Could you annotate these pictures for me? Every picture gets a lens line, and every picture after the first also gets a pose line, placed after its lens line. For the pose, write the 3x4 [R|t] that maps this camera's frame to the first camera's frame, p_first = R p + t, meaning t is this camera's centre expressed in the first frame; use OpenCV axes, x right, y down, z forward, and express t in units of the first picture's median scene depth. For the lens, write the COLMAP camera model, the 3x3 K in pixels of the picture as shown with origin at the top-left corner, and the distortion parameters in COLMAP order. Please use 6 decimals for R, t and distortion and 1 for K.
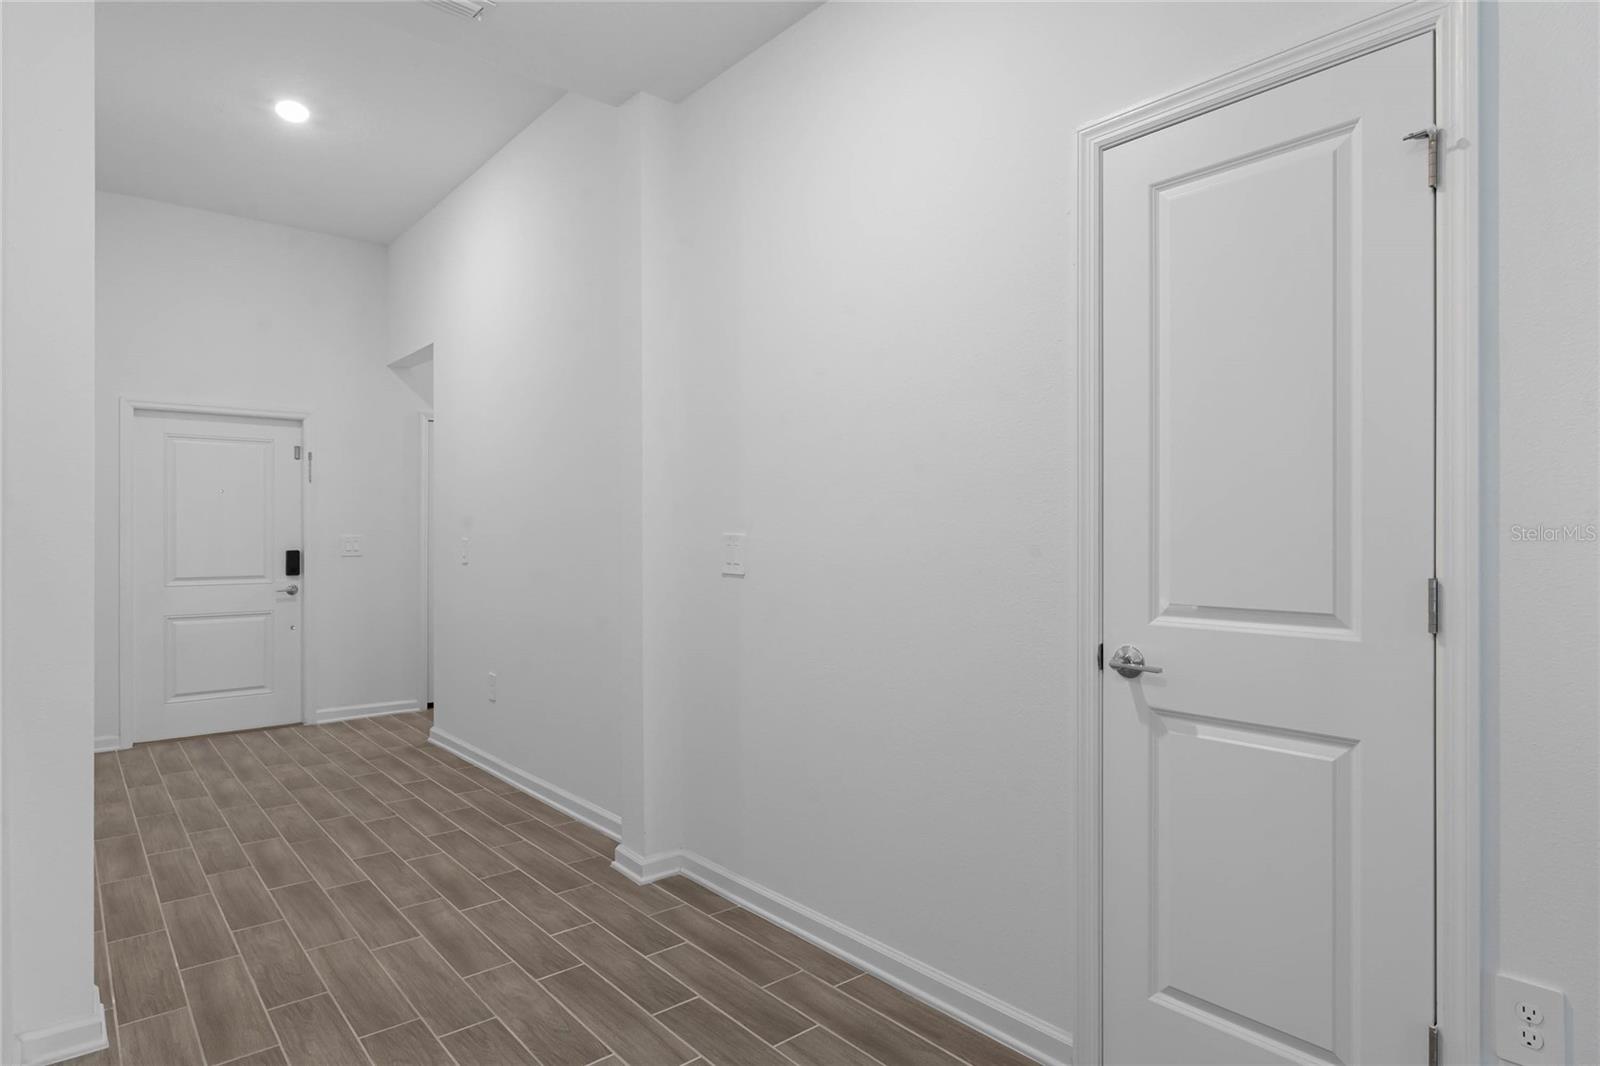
lens RADIAL K [[894.3, 0, 802.0], [0, 894.3, 535.5], [0, 0, 1]] dist [0.003391, 0.001009]
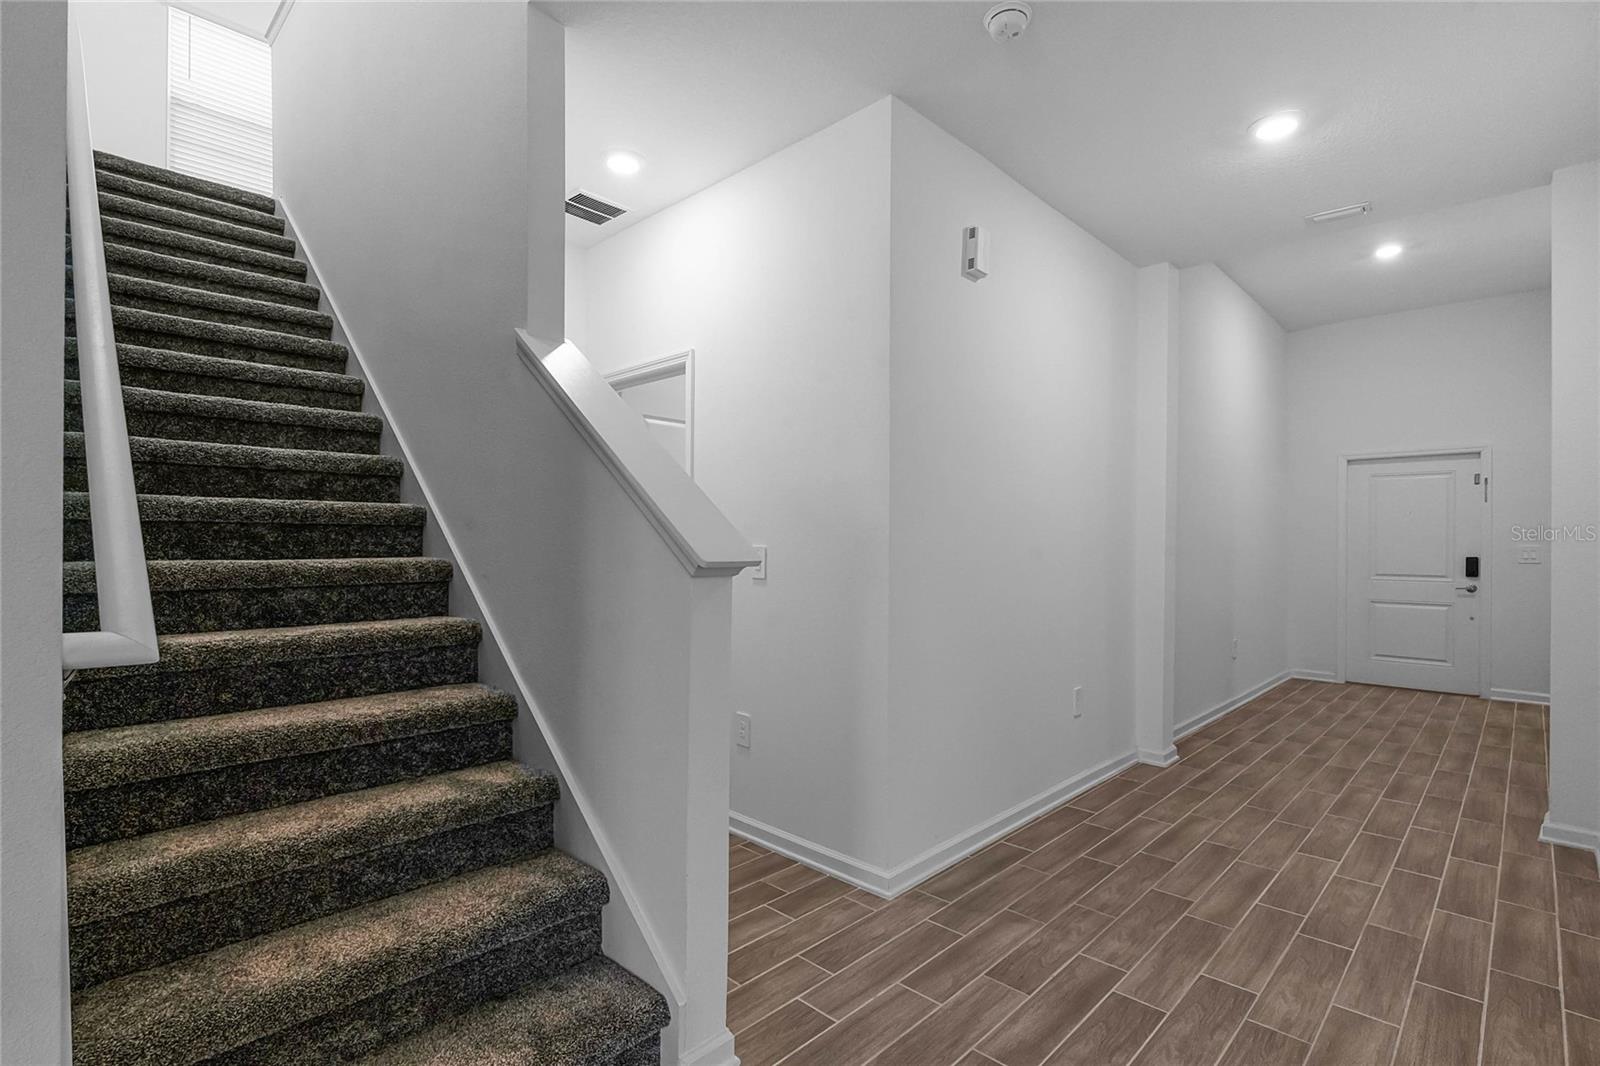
lens RADIAL K [[765.9, 0, 791.5], [0, 765.9, 543.4], [0, 0, 1]] dist [-0.002314, 0.000786]
pose [[0.091542, 0.008738, -0.995763, 0.754037], [-0.007368, 0.999940, 0.008097, -0.008081], [0.995774, 0.006595, 0.091601, -0.094383]]
